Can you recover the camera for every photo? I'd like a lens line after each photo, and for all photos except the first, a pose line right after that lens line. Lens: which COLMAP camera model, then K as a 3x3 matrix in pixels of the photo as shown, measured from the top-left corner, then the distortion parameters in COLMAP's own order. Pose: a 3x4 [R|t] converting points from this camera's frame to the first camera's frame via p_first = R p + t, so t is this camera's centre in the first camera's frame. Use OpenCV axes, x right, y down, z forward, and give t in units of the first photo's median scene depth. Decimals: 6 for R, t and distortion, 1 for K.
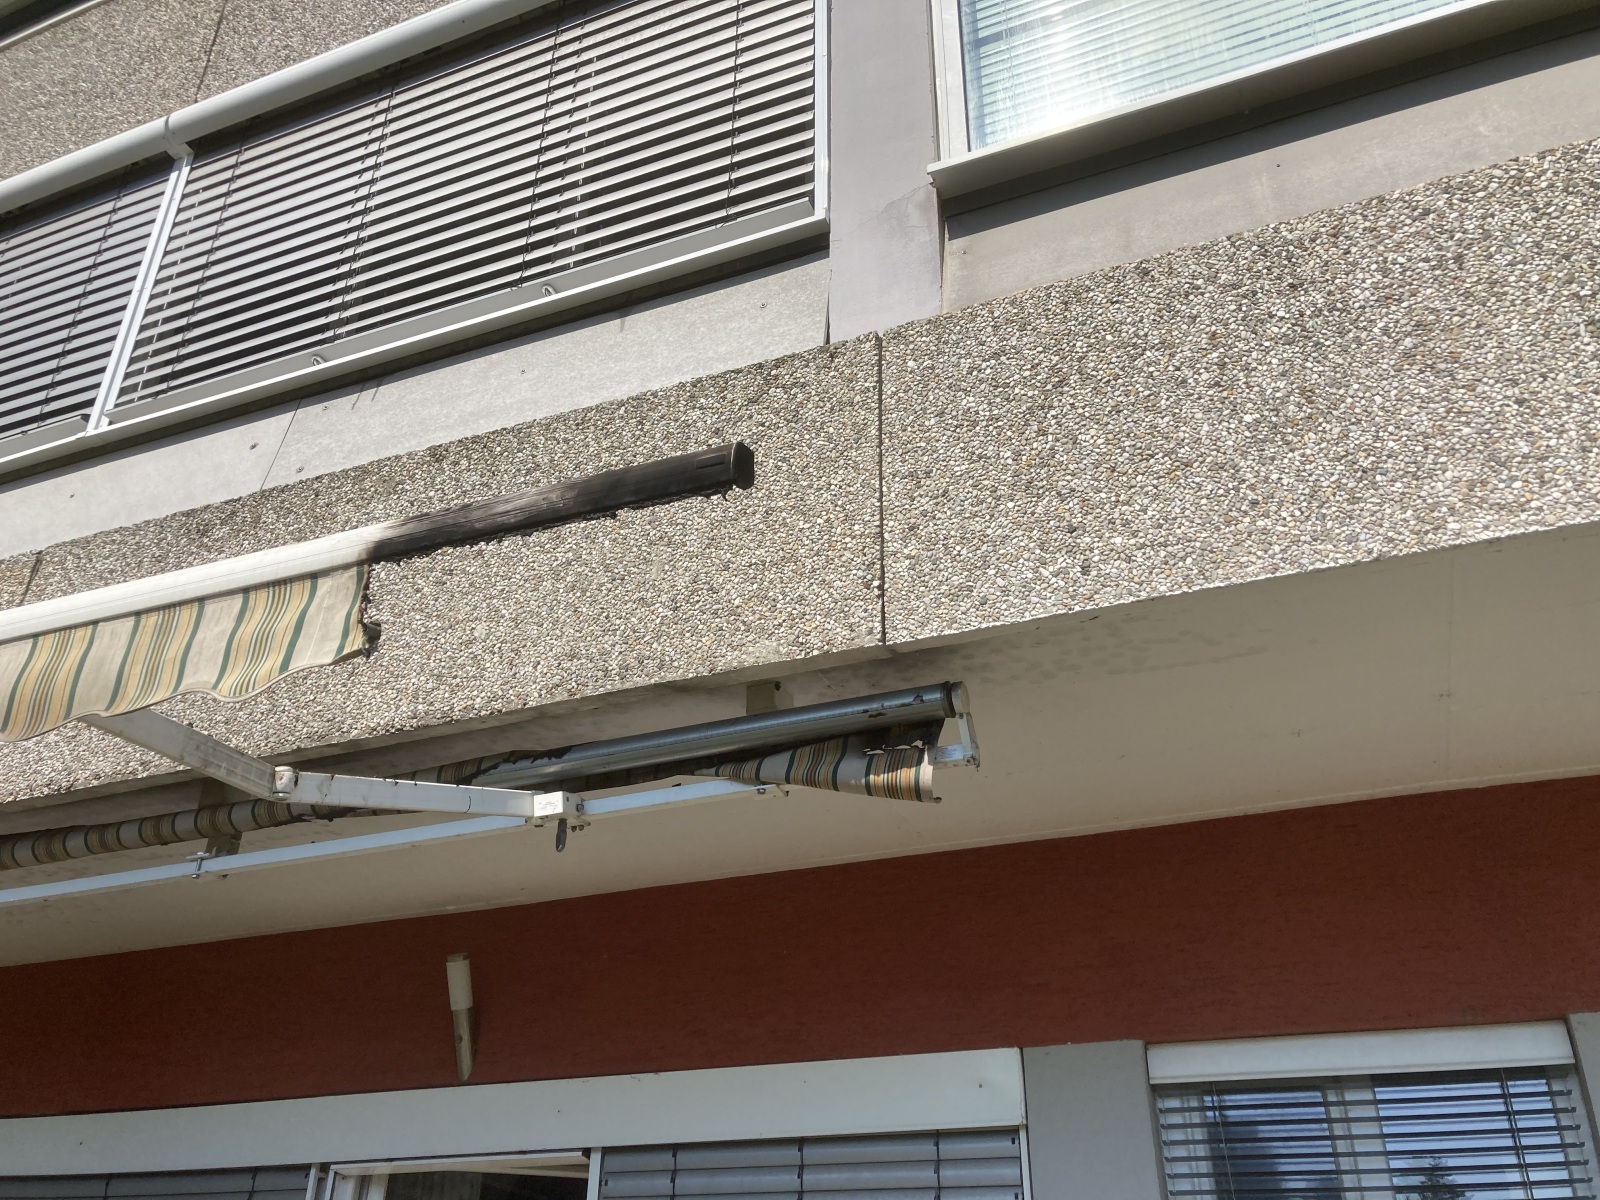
lens RADIAL K [[1326.3, 0, 800.0], [0, 1326.3, 600.0], [0, 0, 1]] dist [0.215152, -0.373460]
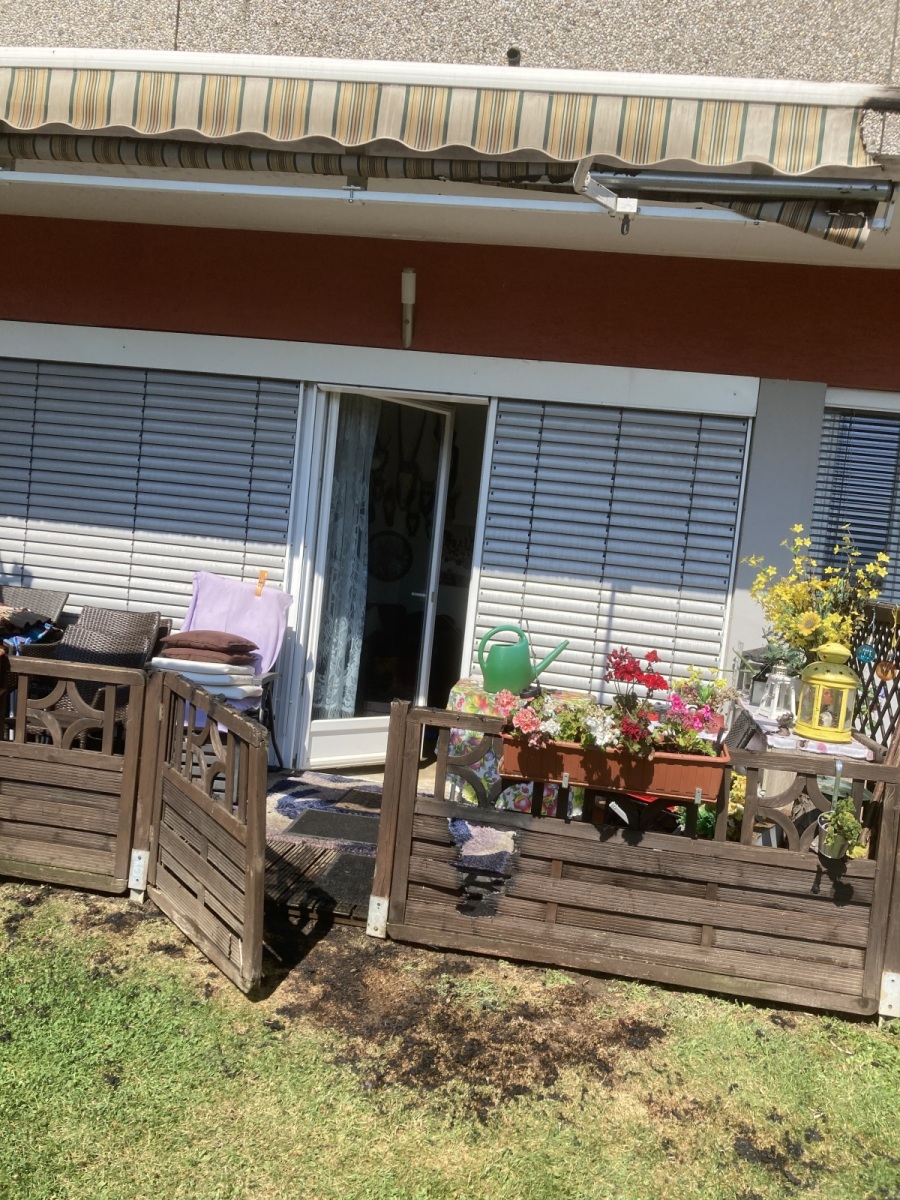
lens RADIAL K [[974.7, 0, 510.6], [0, 974.7, 600.4], [0, 0, 1]] dist [0.036157, -0.065511]
pose [[0.963581, 0.080387, 0.255049, -0.604617], [-0.204809, 0.835090, 0.510566, -0.028523], [-0.171946, -0.544208, 0.821141, -0.233738]]
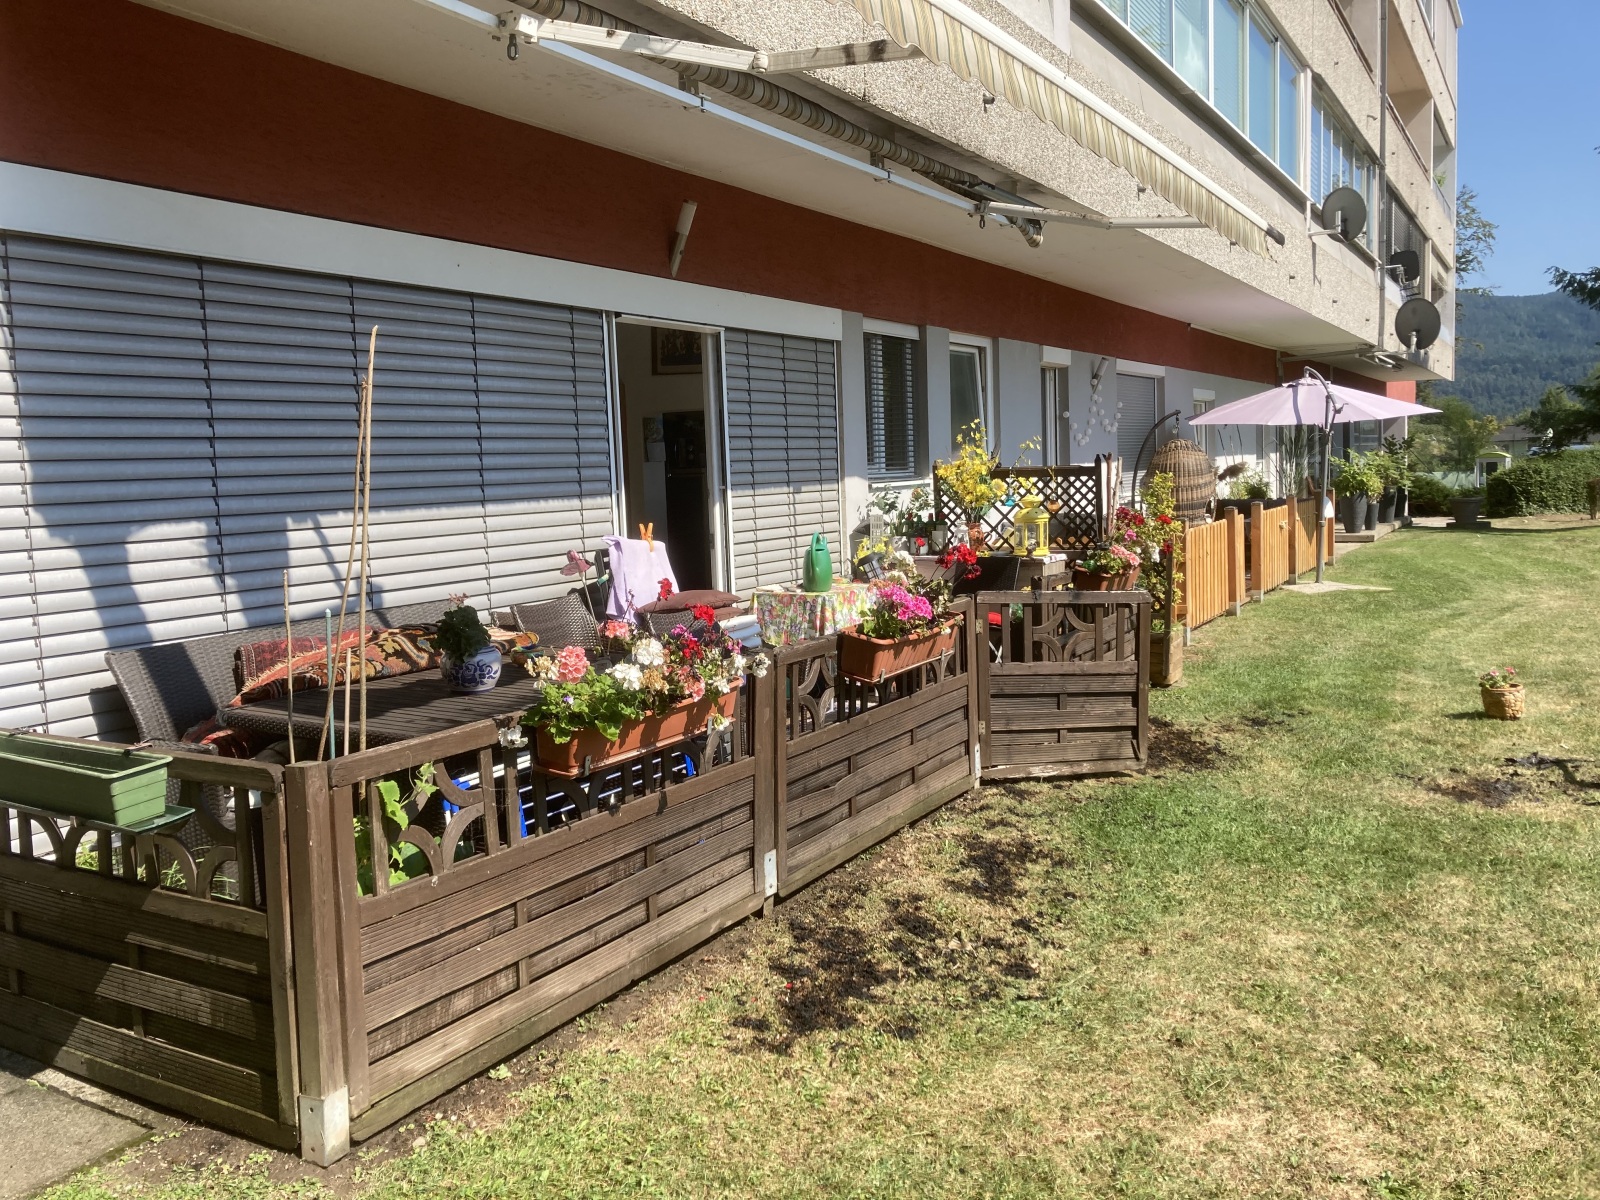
lens RADIAL K [[1326.3, 0, 800.0], [0, 1326.3, 600.0], [0, 0, 1]] dist [0.215152, -0.373460]
pose [[0.126430, -0.116514, 0.985109, -2.768439], [-0.451623, 0.877427, 0.161740, 0.547127], [-0.883206, -0.465346, 0.058313, 0.893023]]
